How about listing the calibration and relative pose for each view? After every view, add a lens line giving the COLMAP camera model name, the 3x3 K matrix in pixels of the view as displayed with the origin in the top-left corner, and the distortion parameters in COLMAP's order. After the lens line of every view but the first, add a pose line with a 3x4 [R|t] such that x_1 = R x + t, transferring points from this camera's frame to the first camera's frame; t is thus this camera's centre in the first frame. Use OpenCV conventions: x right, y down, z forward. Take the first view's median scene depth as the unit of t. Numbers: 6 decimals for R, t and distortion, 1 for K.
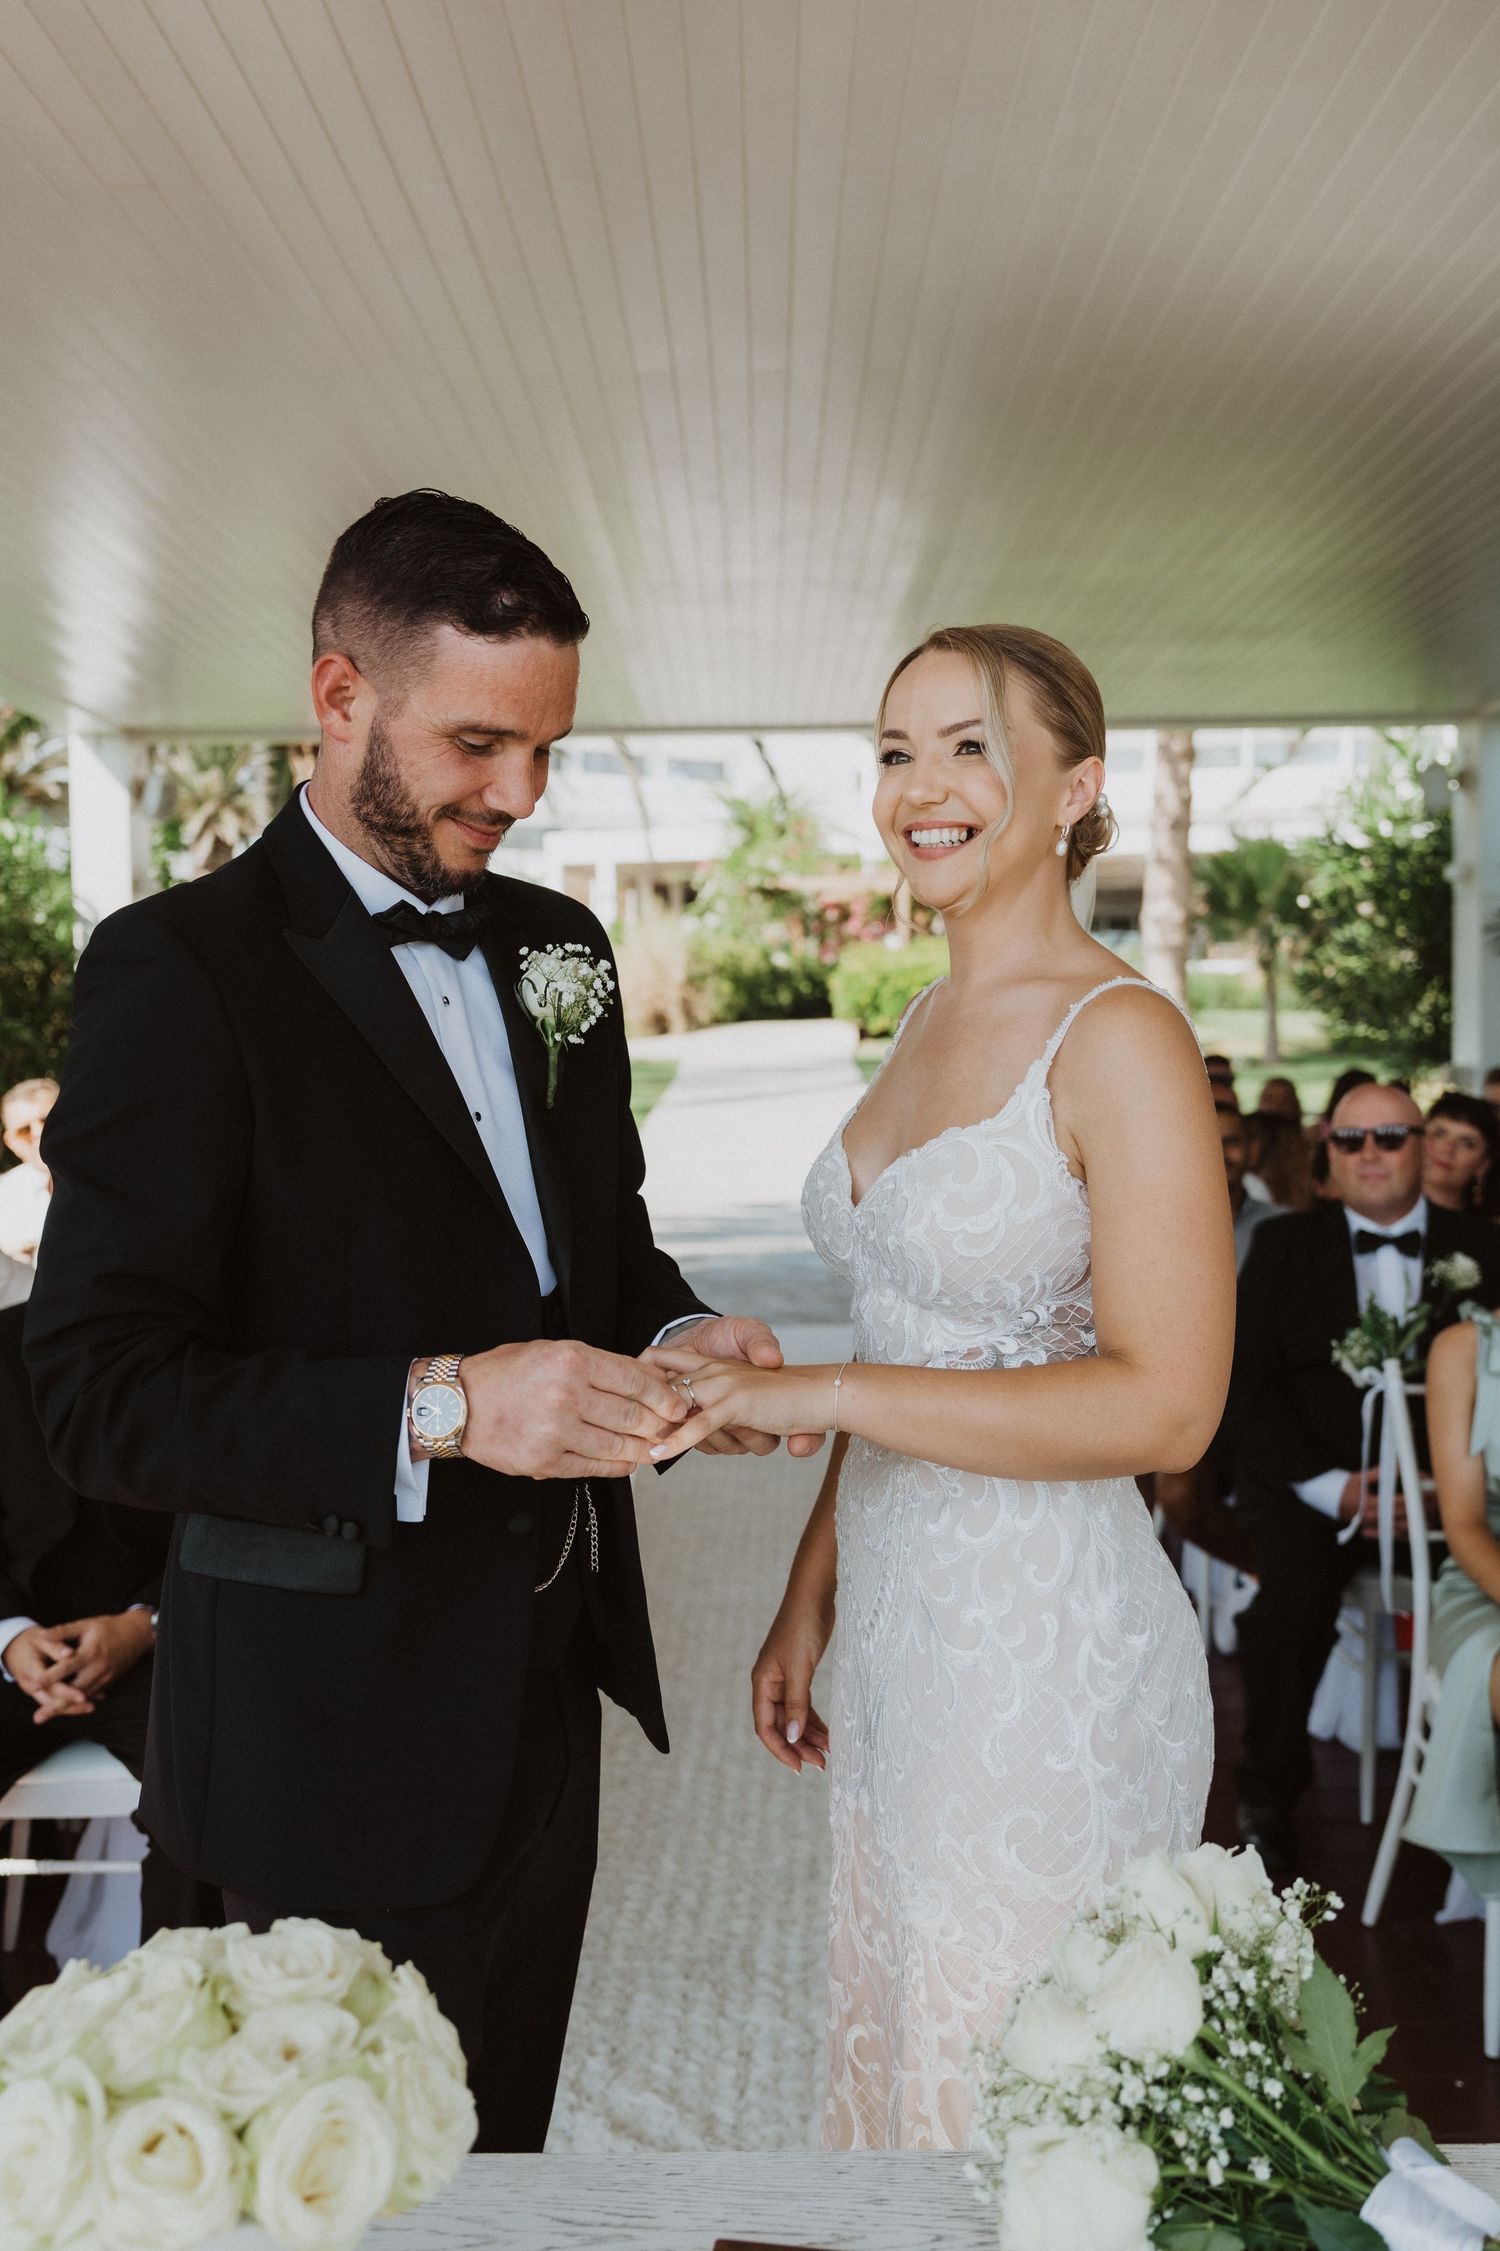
lens RADIAL K [[1959.5, 0, 728.2], [0, 1959.5, 1123.9], [0, 0, 1]] dist [-0.002374, -0.003517]
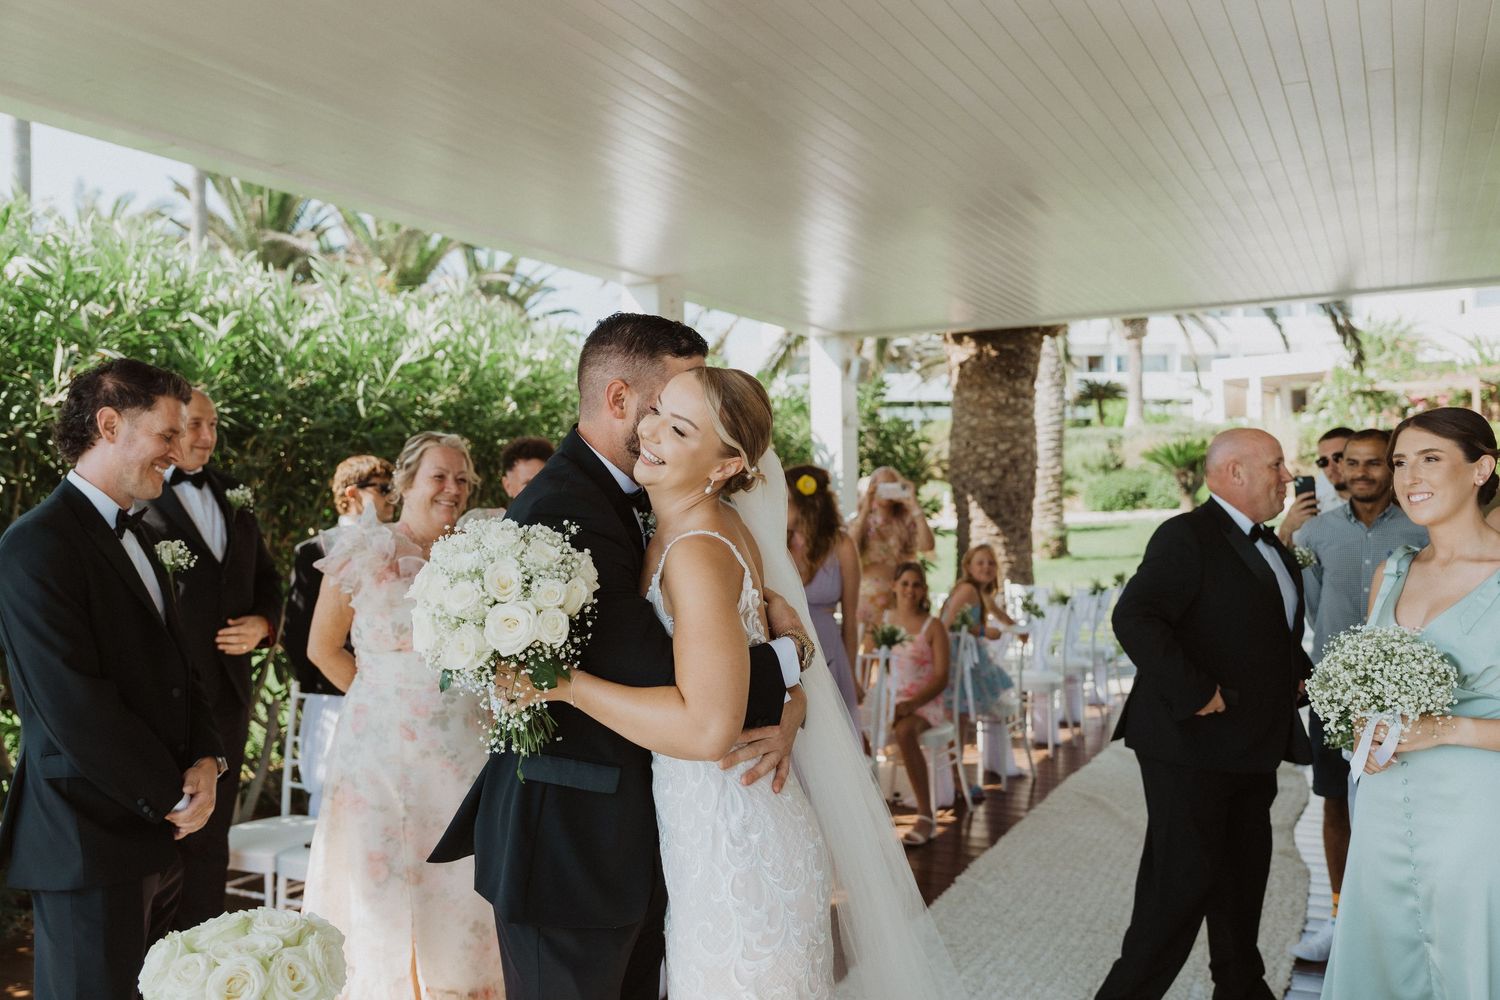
lens RADIAL K [[1266.2, 0, 750.6], [0, 1266.2, 505.3], [0, 0, 1]] dist [0.006887, 0.001688]
pose [[0.896530, -0.008129, -0.442909, 0.124059], [-0.008713, 0.999315, -0.035978, -0.008309], [0.442898, 0.036114, 0.895844, -0.035381]]
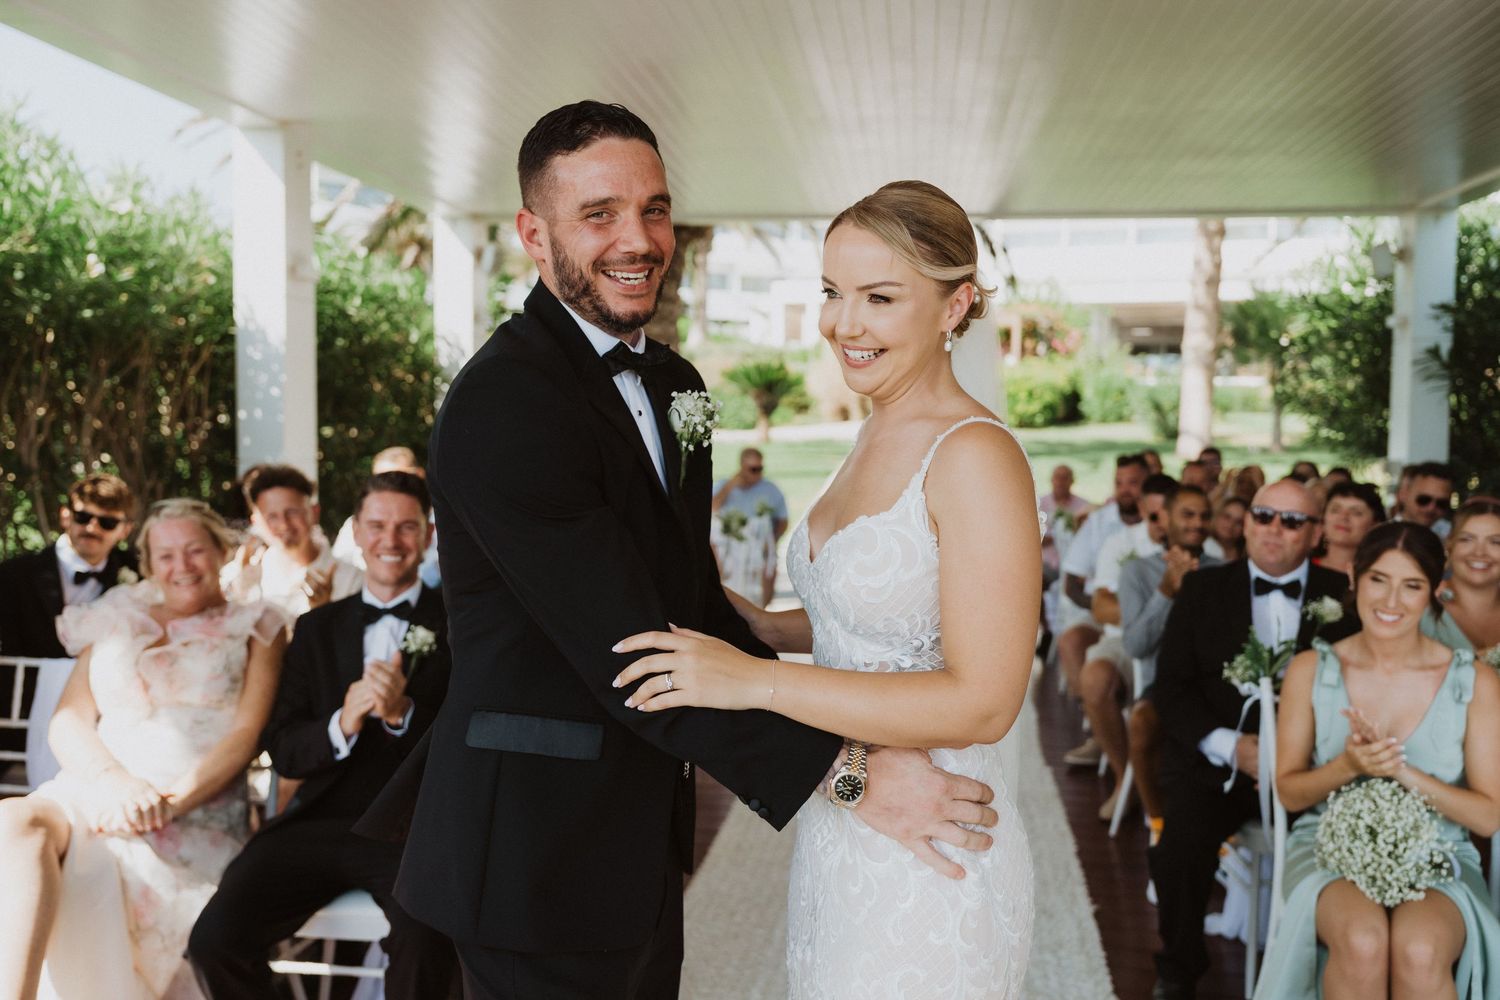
lens RADIAL K [[1337.0, 0, 743.5], [0, 1337.0, 502.8], [0, 0, 1]] dist [0.006169, 0.001913]
pose [[0.993103, 0.029021, -0.113596, 0.024820], [-0.027082, 0.999460, 0.018583, -0.004953], [0.114074, -0.015378, 0.993353, -0.001141]]
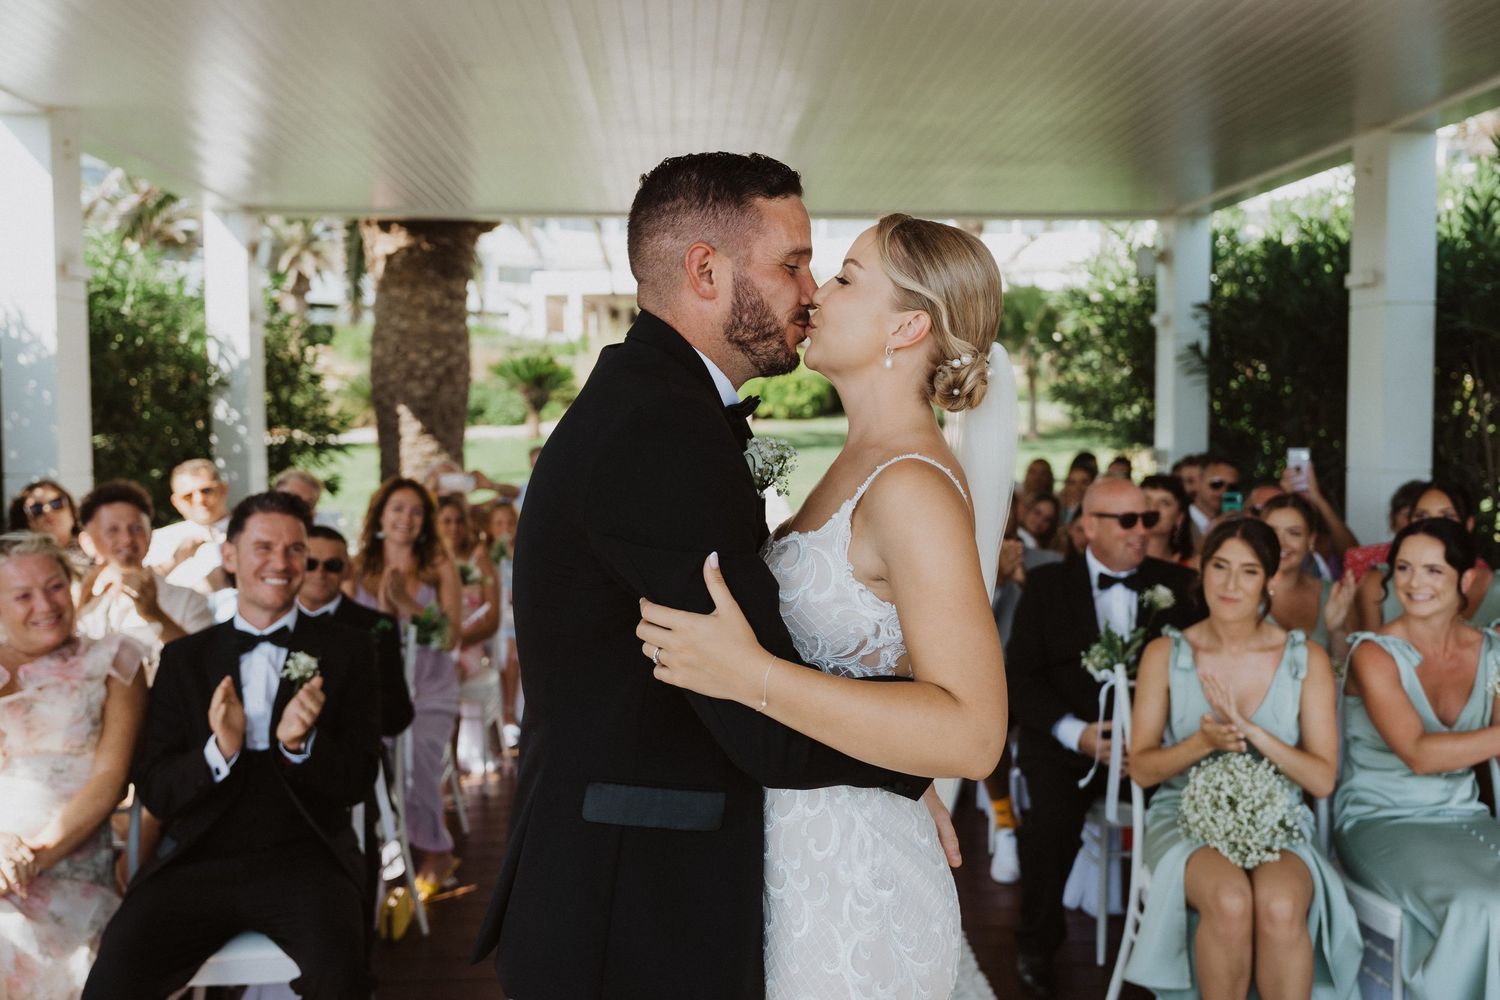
lens RADIAL K [[1357.6, 0, 751.6], [0, 1357.6, 490.4], [0, 0, 1]] dist [0.008540, 0.002183]
pose [[0.997688, 0.003748, 0.067854, -0.007087], [-0.004547, 0.999922, 0.011631, -0.009324], [-0.067805, -0.011913, 0.997627, -0.012464]]
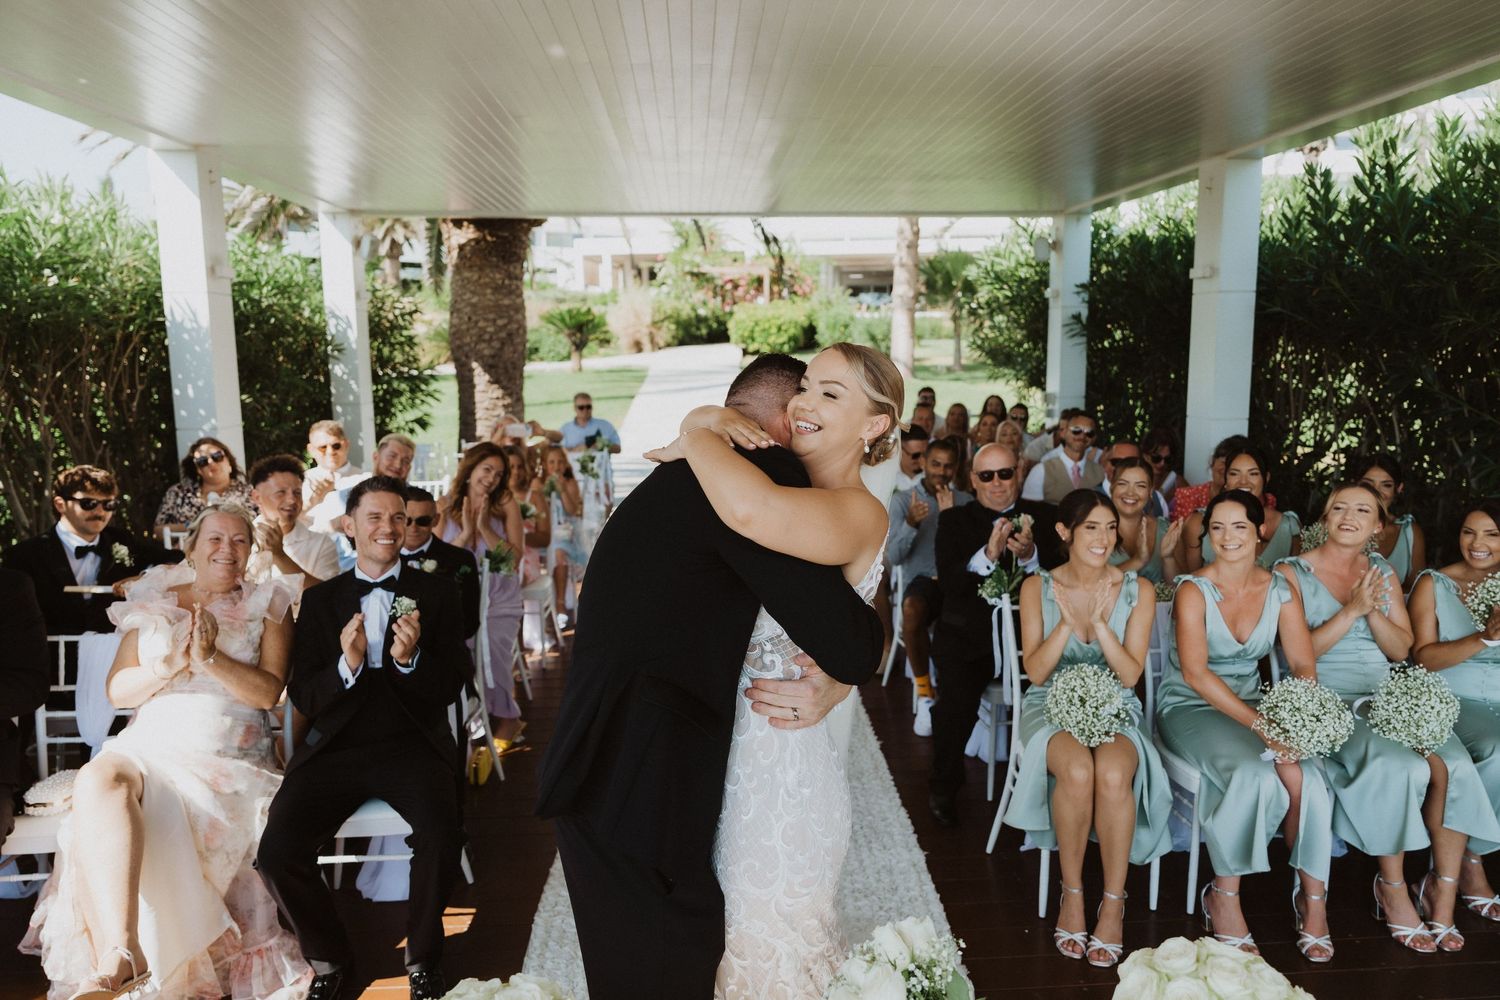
lens RADIAL K [[1032.1, 0, 751.8], [0, 1032.1, 498.4], [0, 0, 1]] dist [-0.006189, 0.002797]
pose [[0.997175, -0.008027, 0.074689, -0.004250], [0.000282, 0.994668, 0.103126, -0.033253], [-0.075119, -0.102814, 0.991860, -0.020621]]
